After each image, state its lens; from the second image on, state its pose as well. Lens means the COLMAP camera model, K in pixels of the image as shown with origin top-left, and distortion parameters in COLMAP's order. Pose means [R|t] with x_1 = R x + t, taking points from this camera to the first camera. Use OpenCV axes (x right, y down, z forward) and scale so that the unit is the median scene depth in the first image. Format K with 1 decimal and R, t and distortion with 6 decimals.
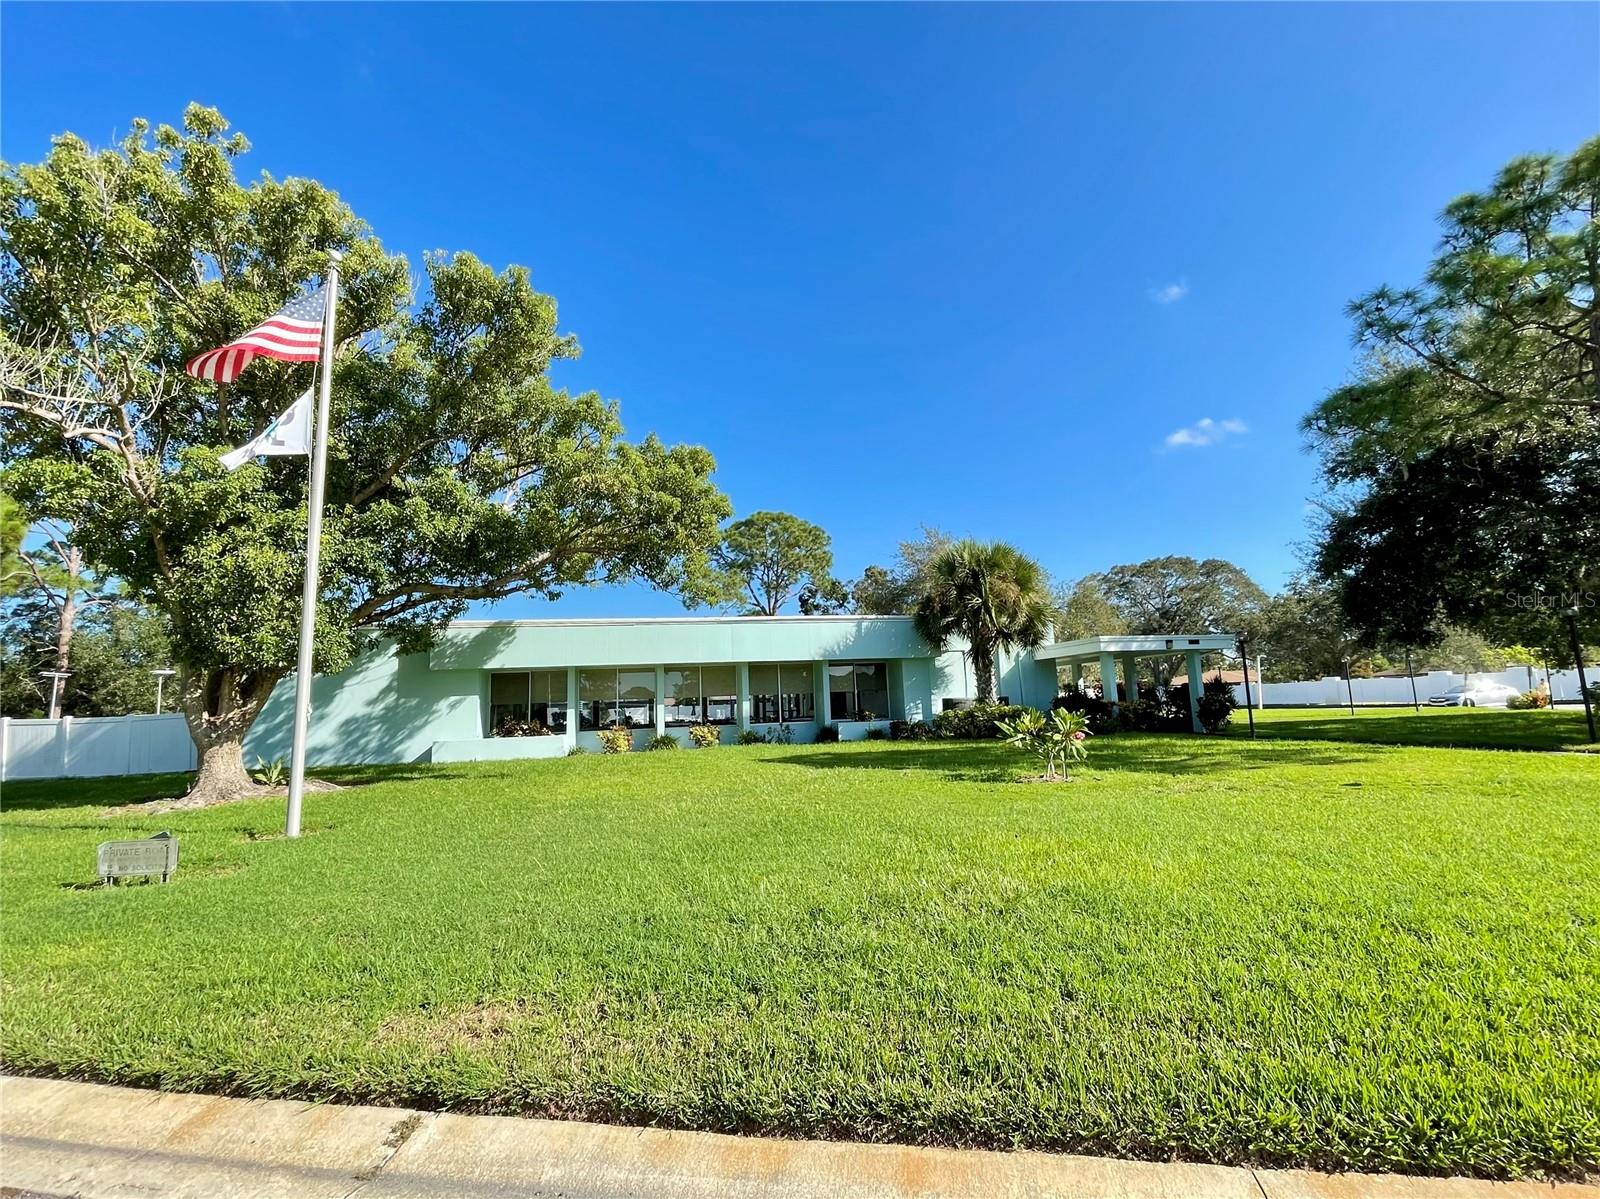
lens RADIAL K [[690.8, 0, 781.3], [0, 690.8, 598.0], [0, 0, 1]] dist [-0.001724, 0.000370]
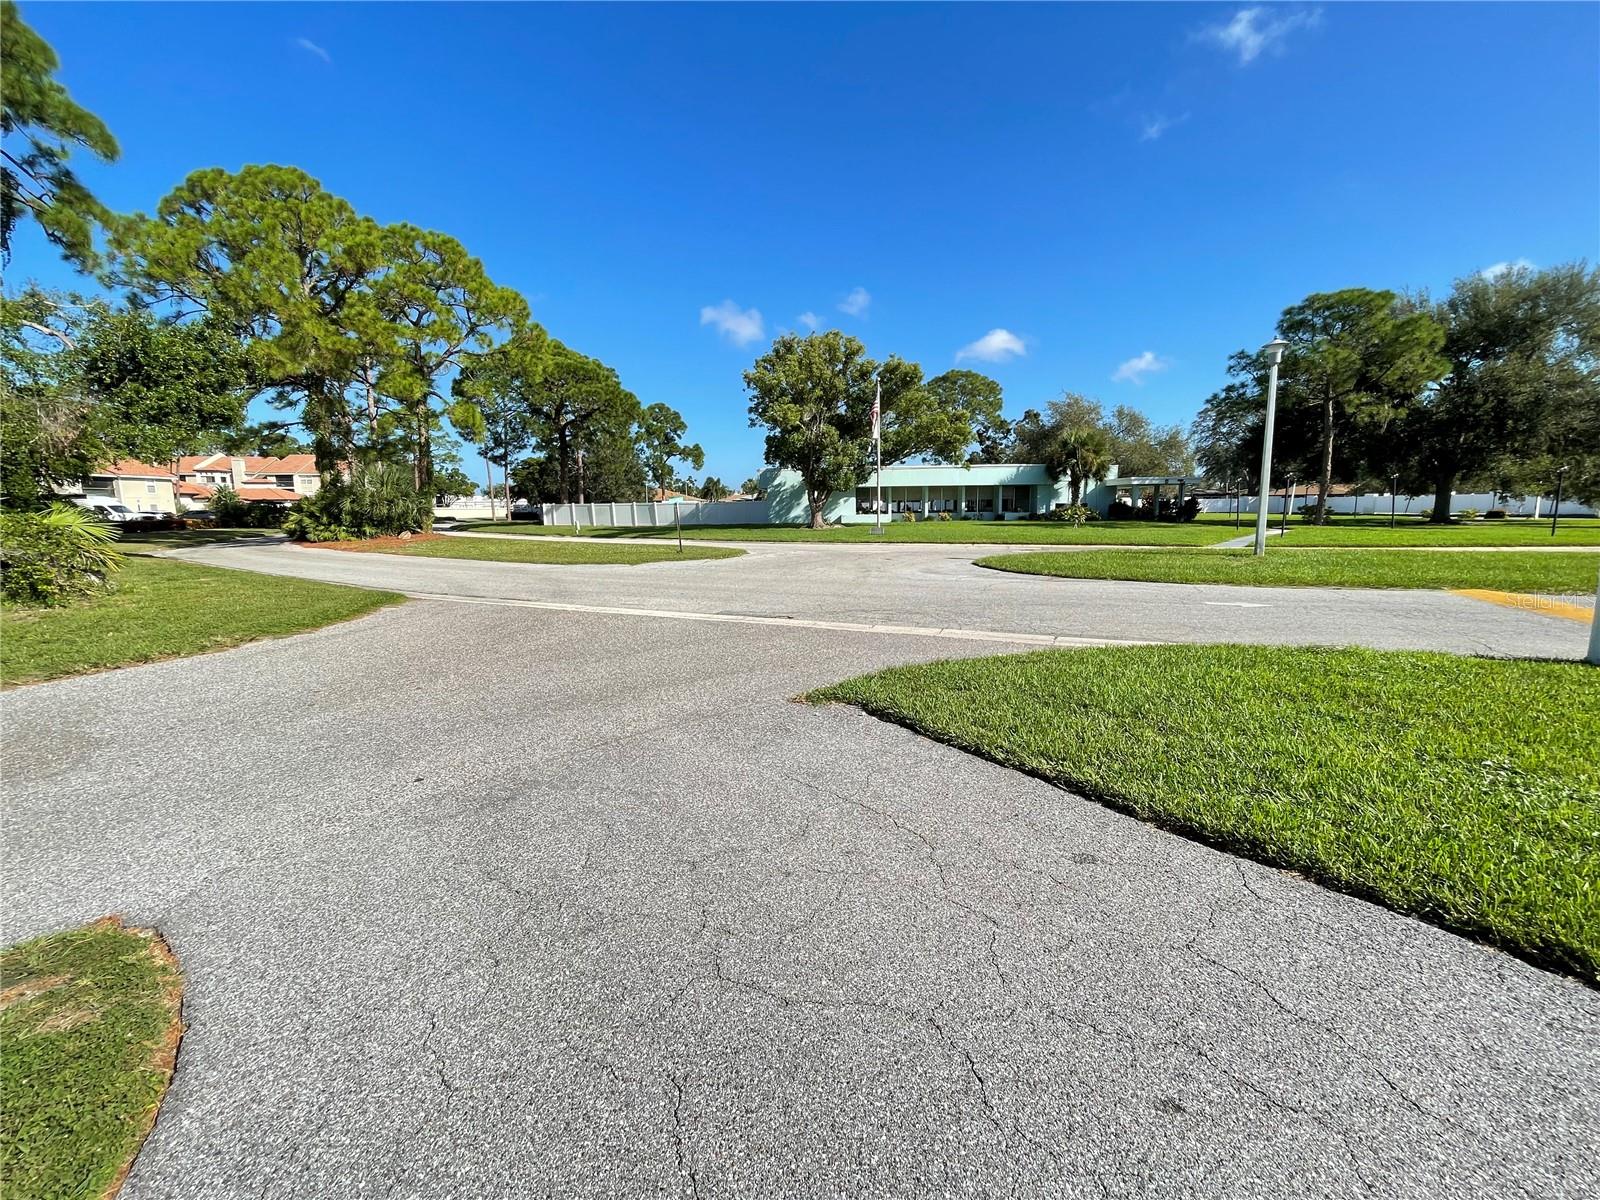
lens RADIAL K [[643.6, 0, 805.4], [0, 643.6, 579.9], [0, 0, 1]] dist [-0.001195, -0.000021]
pose [[0.980740, 0.049054, -0.189055, -0.150935], [0.004377, 0.962185, 0.272362, -0.186265], [0.195266, -0.267944, 0.943439, -1.183546]]
